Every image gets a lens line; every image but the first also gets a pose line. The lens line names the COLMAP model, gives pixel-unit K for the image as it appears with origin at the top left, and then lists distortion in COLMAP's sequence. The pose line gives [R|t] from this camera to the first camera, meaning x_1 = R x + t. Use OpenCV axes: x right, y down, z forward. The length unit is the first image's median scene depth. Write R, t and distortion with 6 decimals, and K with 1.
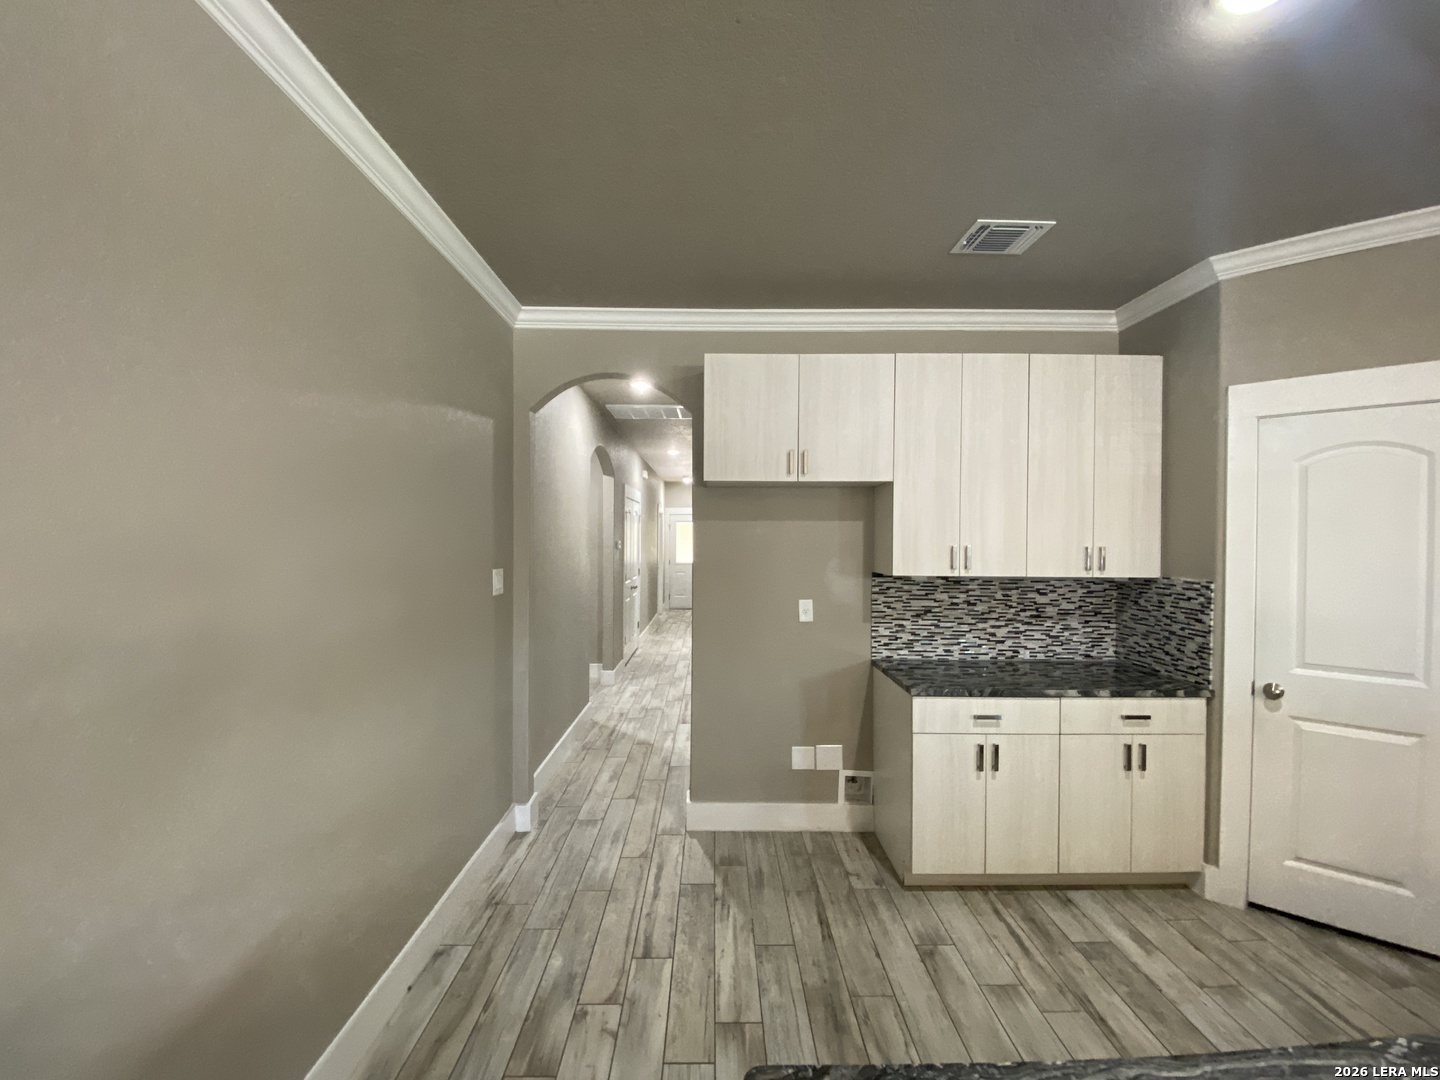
lens RADIAL K [[583.1, 0, 718.6], [0, 583.1, 541.5], [0, 0, 1]] dist [0.020651, -0.021353]
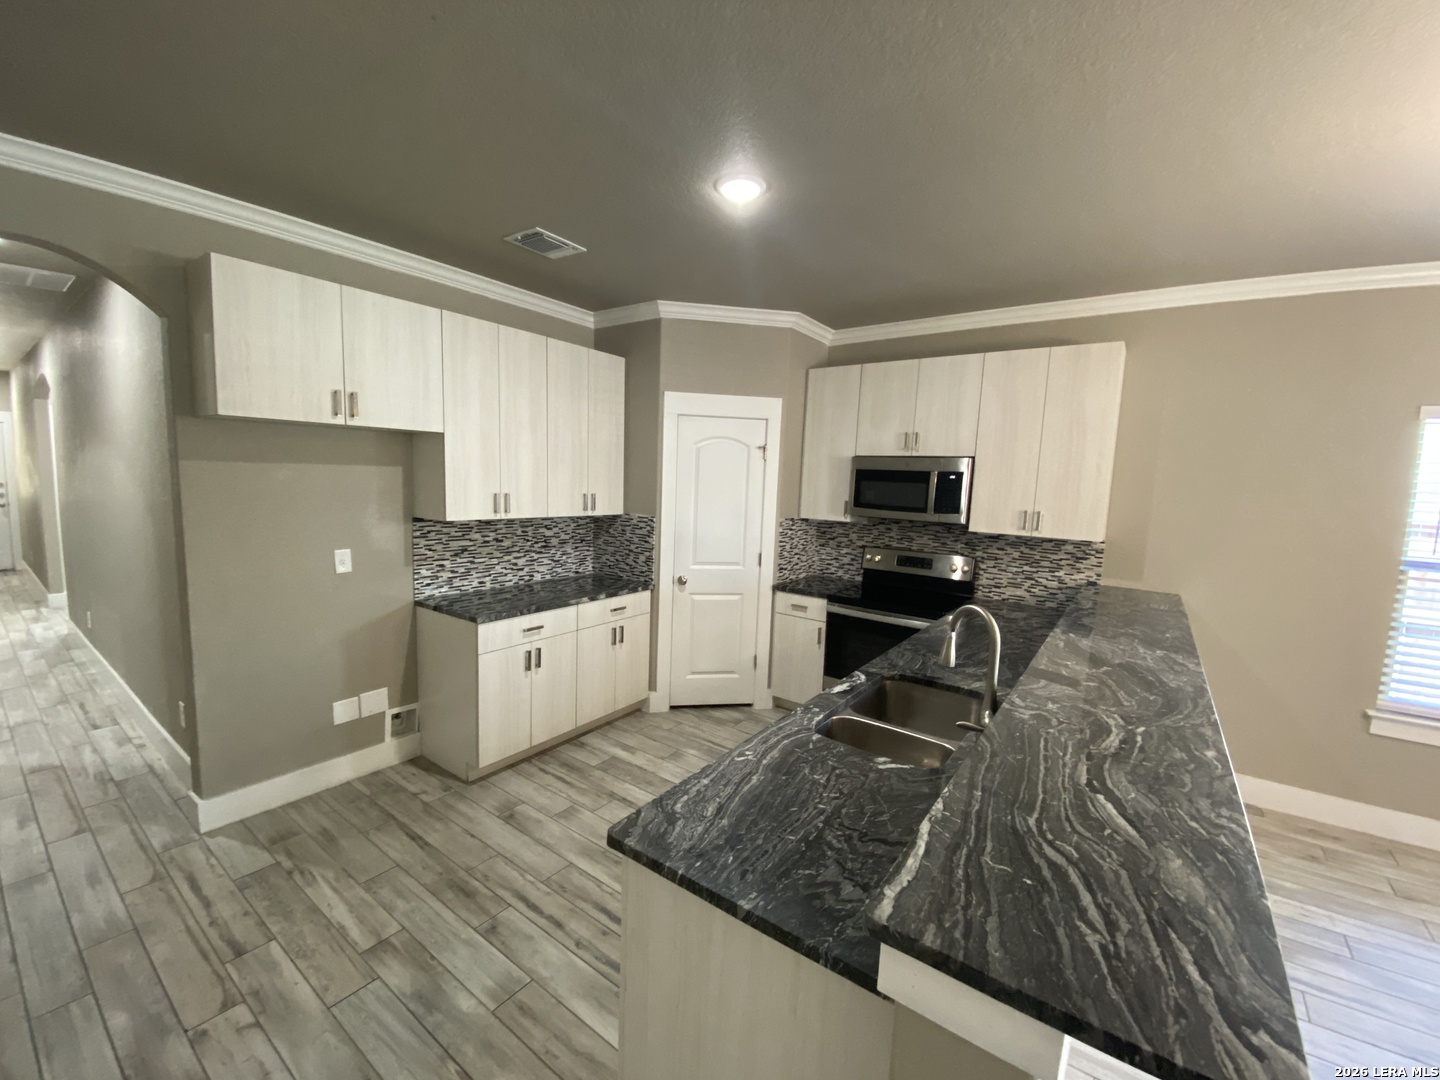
lens RADIAL K [[583.1, 0, 718.6], [0, 583.1, 541.5], [0, 0, 1]] dist [0.020651, -0.021353]
pose [[0.594116, -0.074721, 0.800901, -0.279909], [-0.025486, 0.993428, 0.111589, -0.038727], [-0.803975, -0.086709, 0.588307, -0.056424]]
